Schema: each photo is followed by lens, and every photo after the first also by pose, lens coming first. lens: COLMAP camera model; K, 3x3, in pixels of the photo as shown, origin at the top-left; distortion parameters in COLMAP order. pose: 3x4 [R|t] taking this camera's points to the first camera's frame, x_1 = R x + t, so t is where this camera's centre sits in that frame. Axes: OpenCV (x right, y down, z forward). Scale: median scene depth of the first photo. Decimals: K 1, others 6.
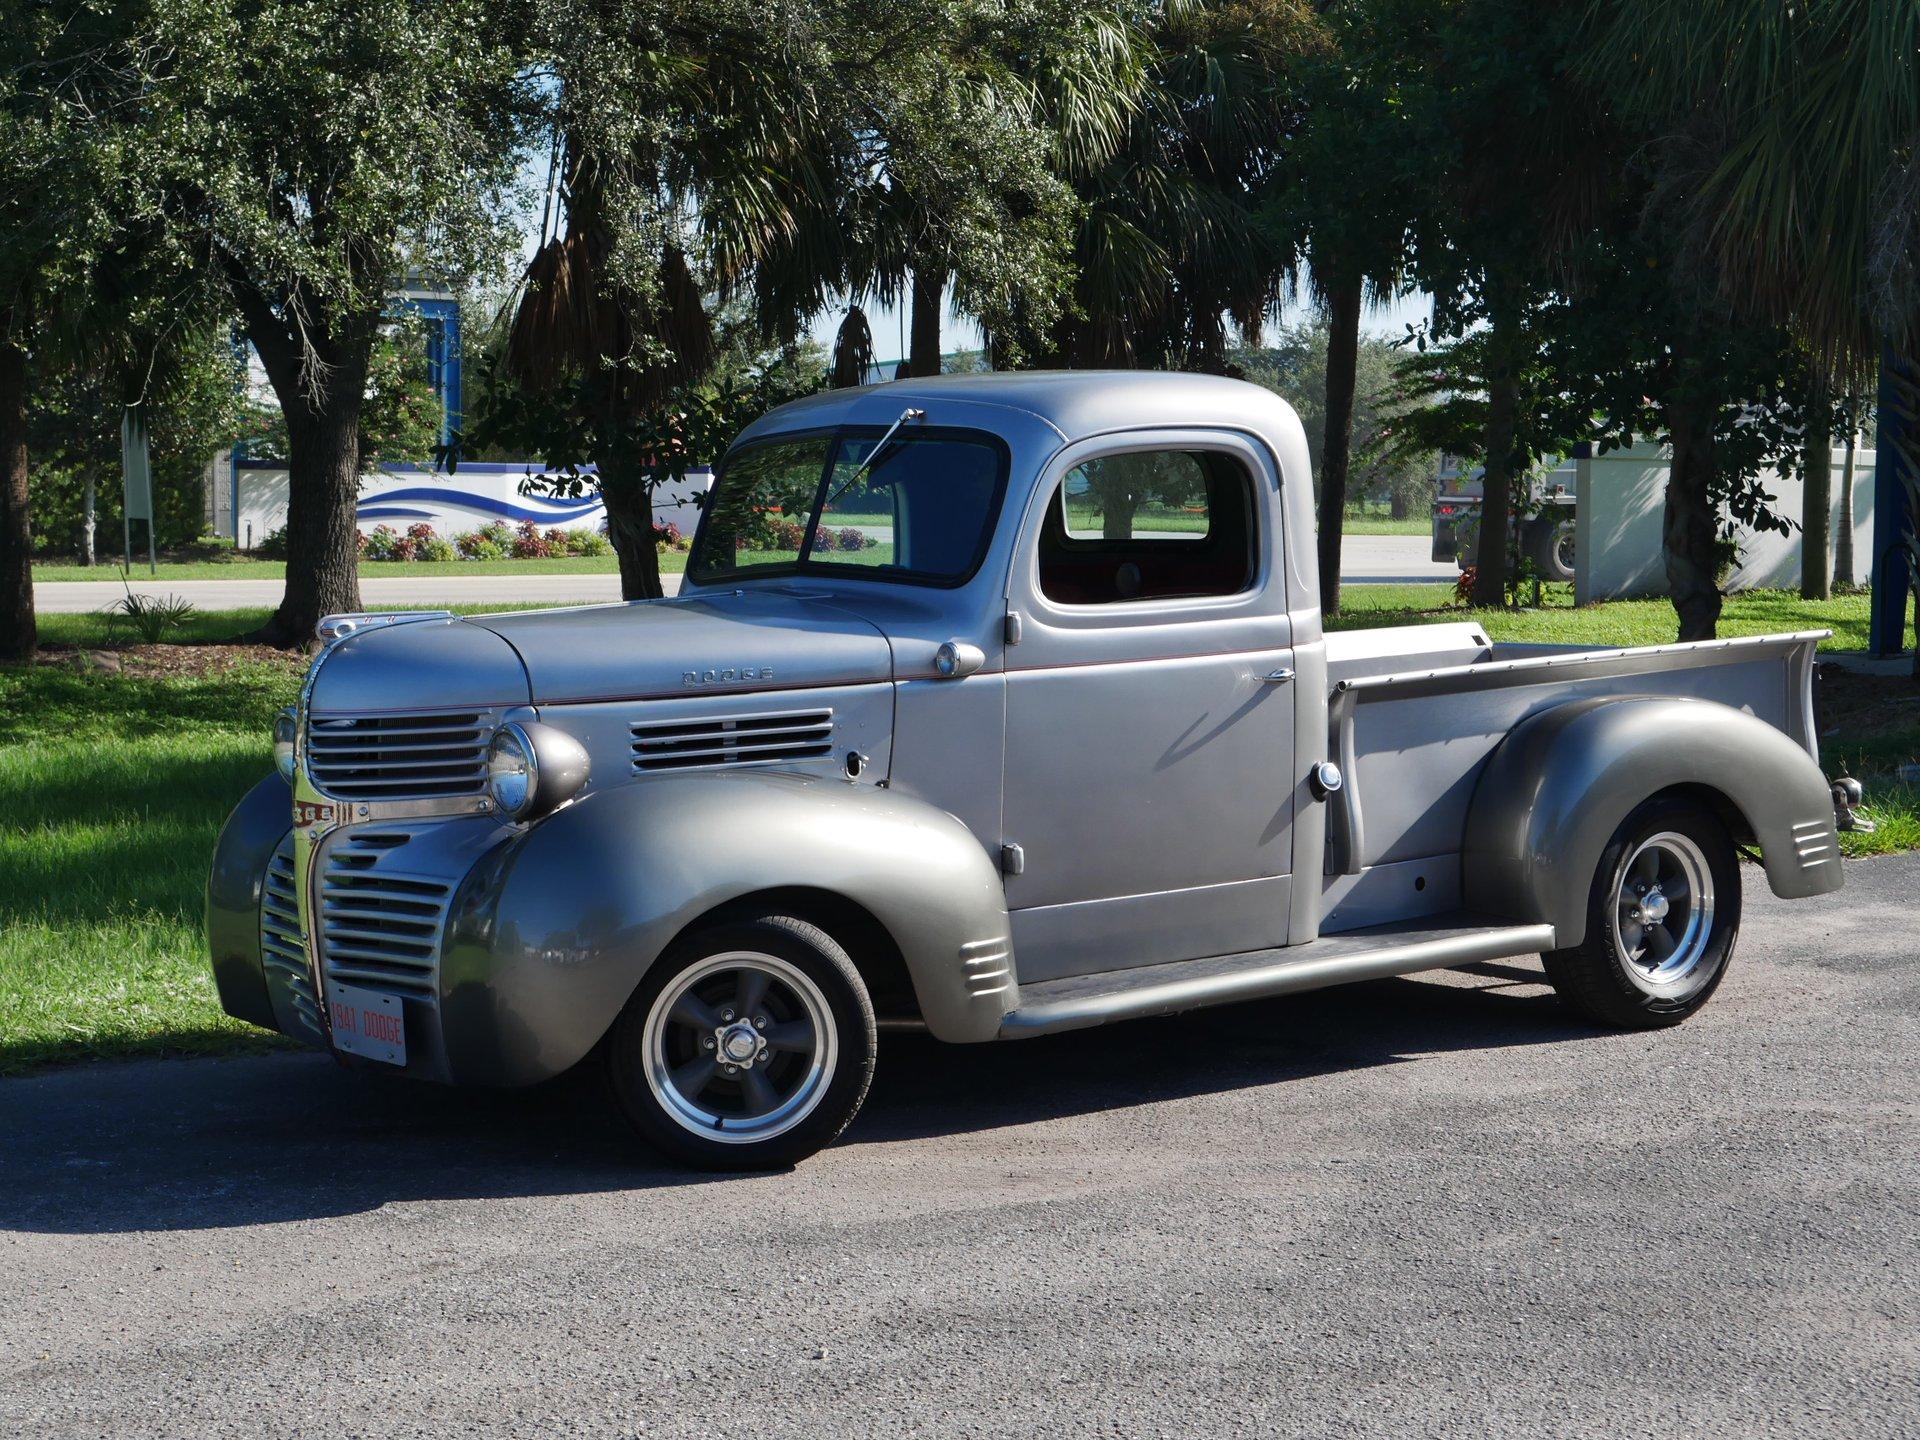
lens RADIAL K [[3094.9, 0, 952.8], [0, 3094.9, 723.4], [0, 0, 1]] dist [-0.003621, 0.000000]
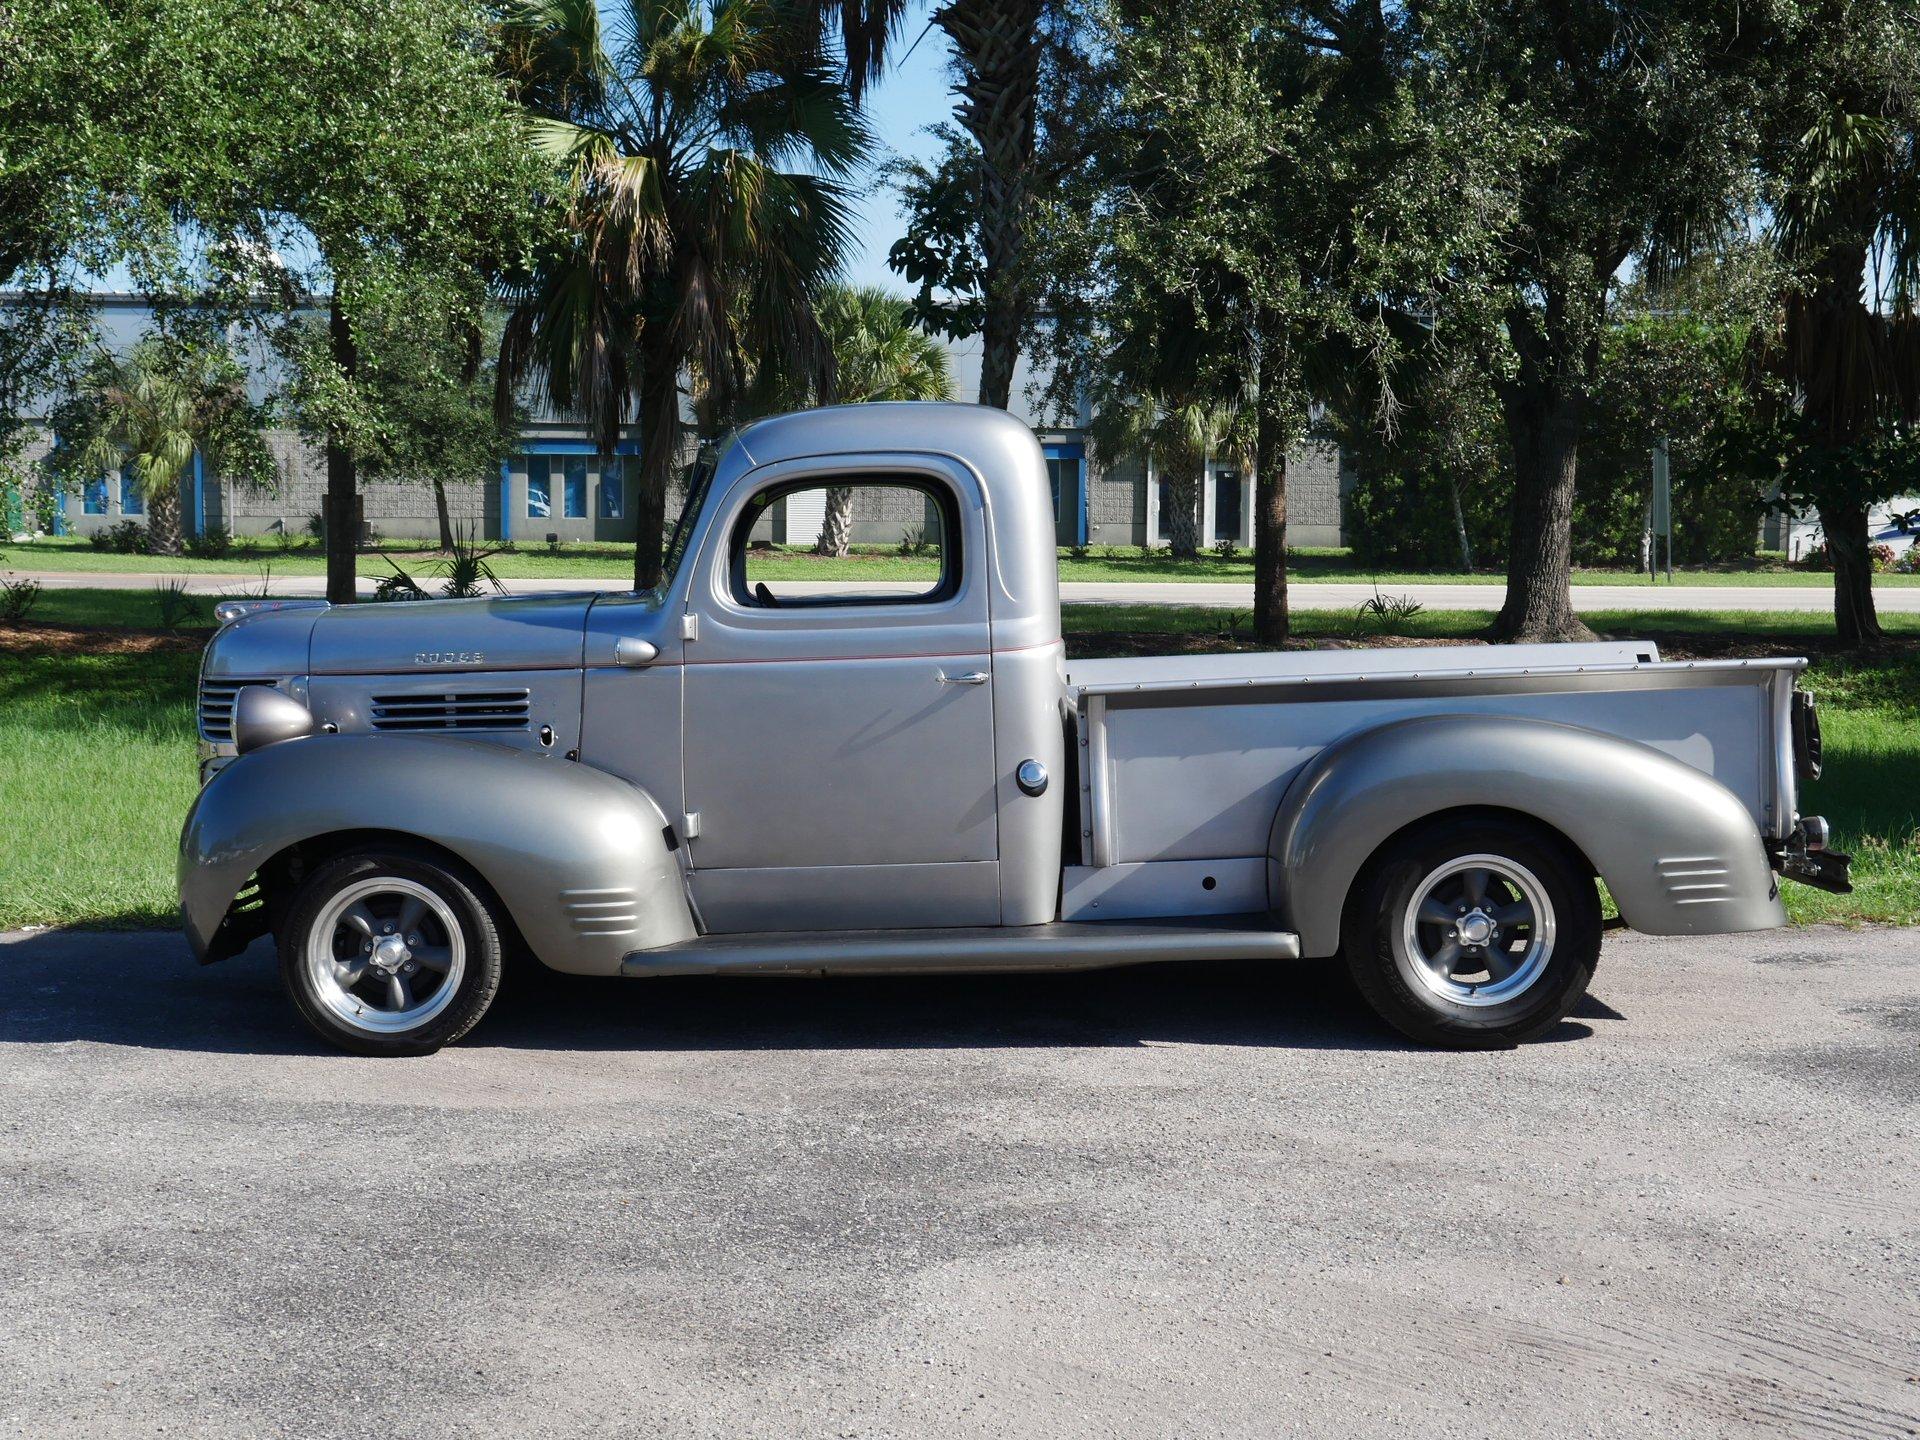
lens RADIAL K [[2542.7, 0, 963.2], [0, 2542.7, 717.8], [0, 0, 1]] dist [-0.001055, 0.000000]
pose [[0.817669, 0.049037, -0.573597, 0.631541], [-0.045666, 0.998751, 0.020287, -0.019966], [0.573875, 0.009606, 0.818887, 0.265818]]
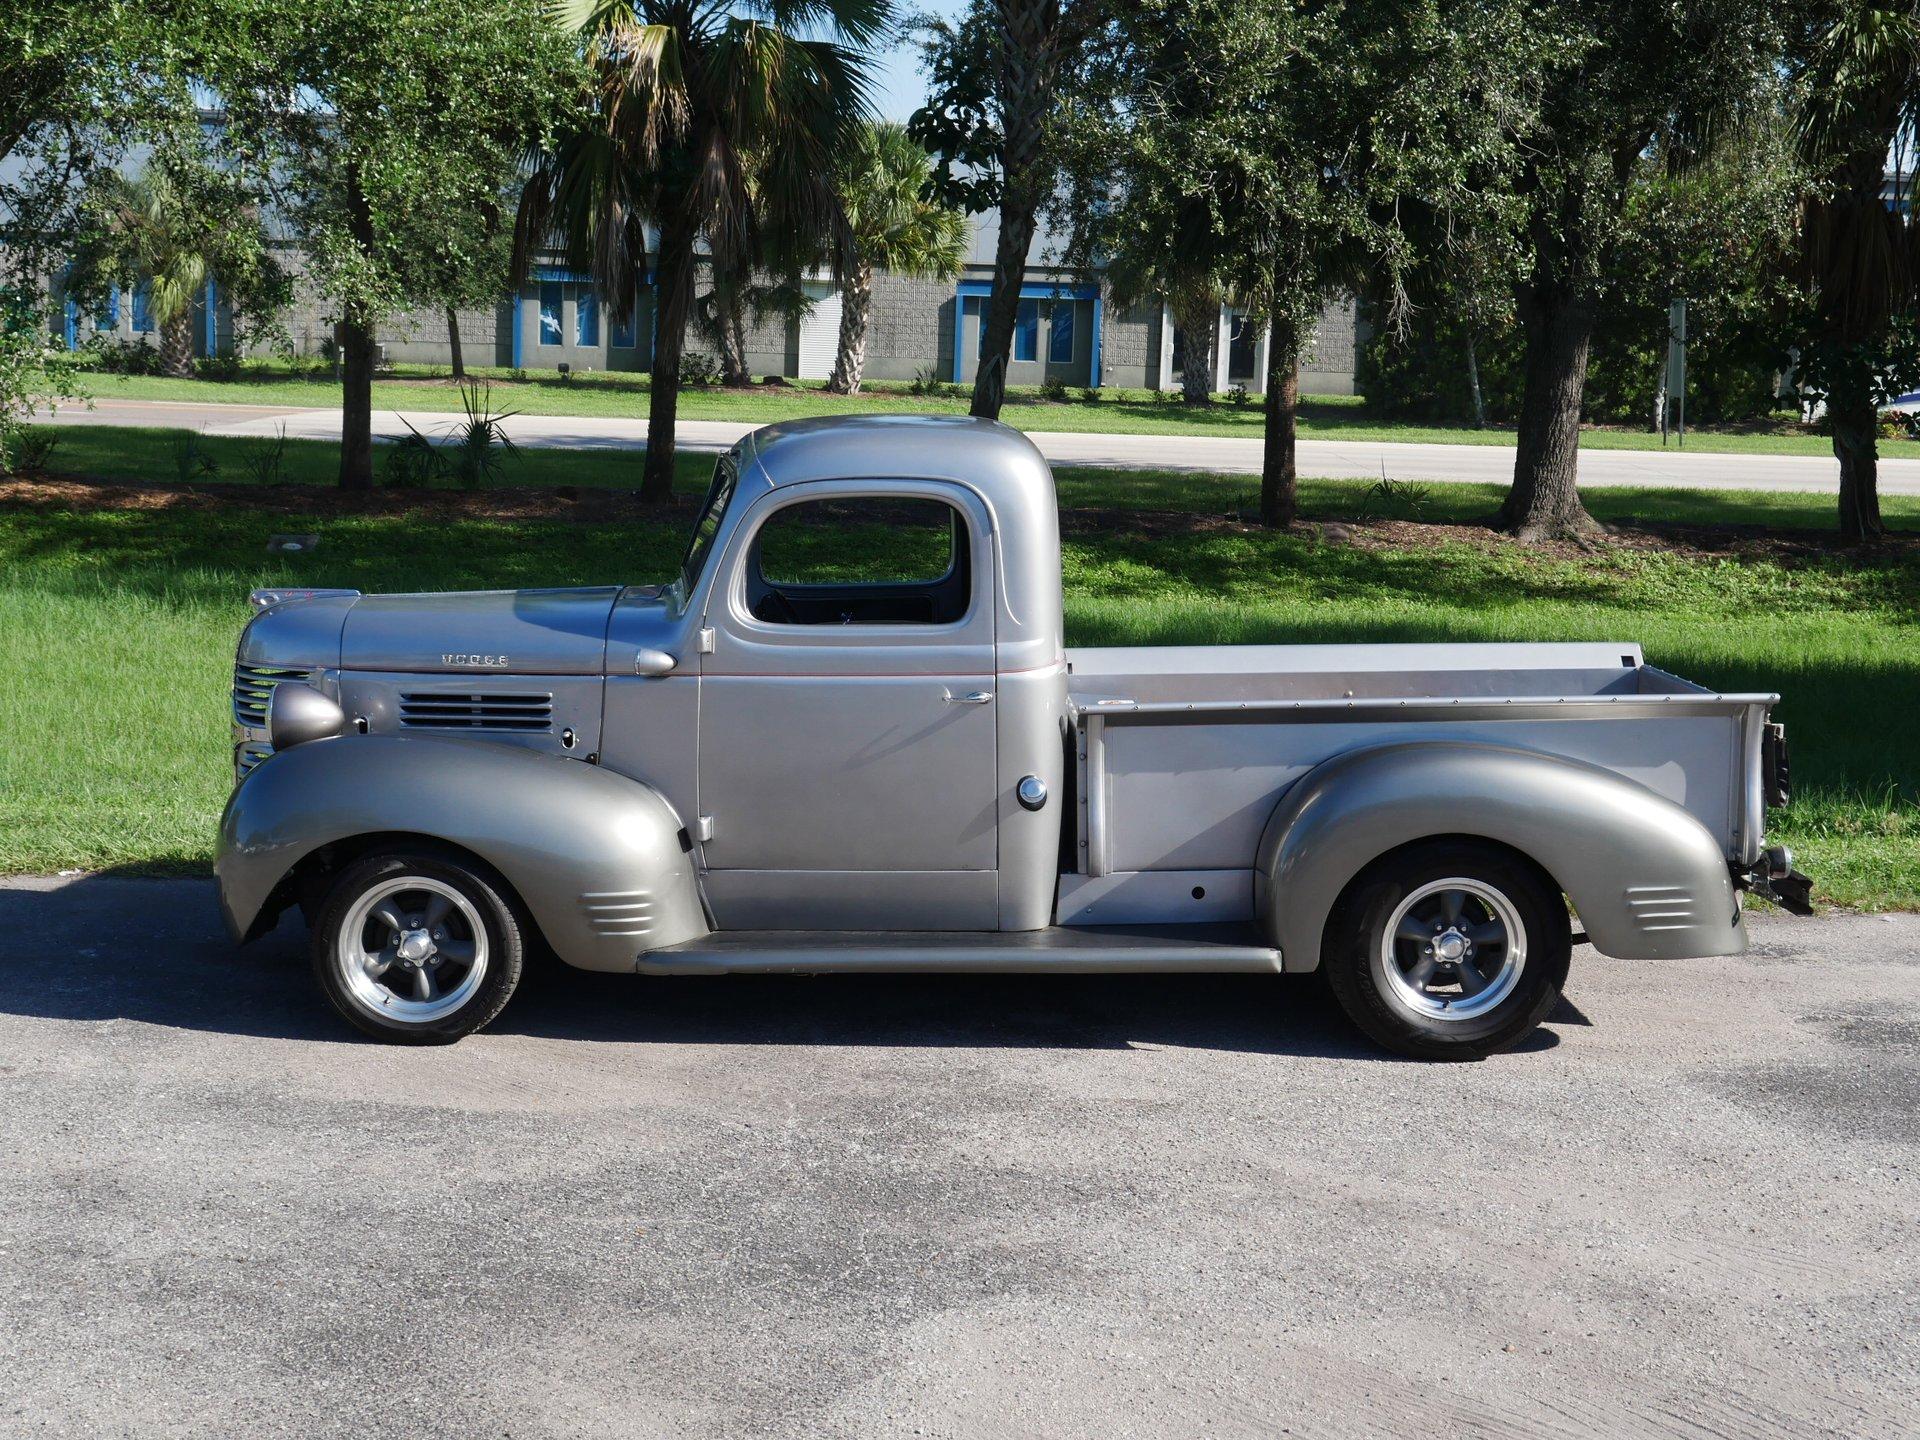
lens RADIAL K [[2542.7, 0, 963.0], [0, 2542.7, 713.1], [0, 0, 1]] dist [-0.001055, 0.000000]
pose [[0.814240, 0.109790, -0.570051, 0.649155], [-0.071378, 0.993437, 0.089379, -0.095251], [0.576123, -0.032087, 0.816733, 0.233870]]
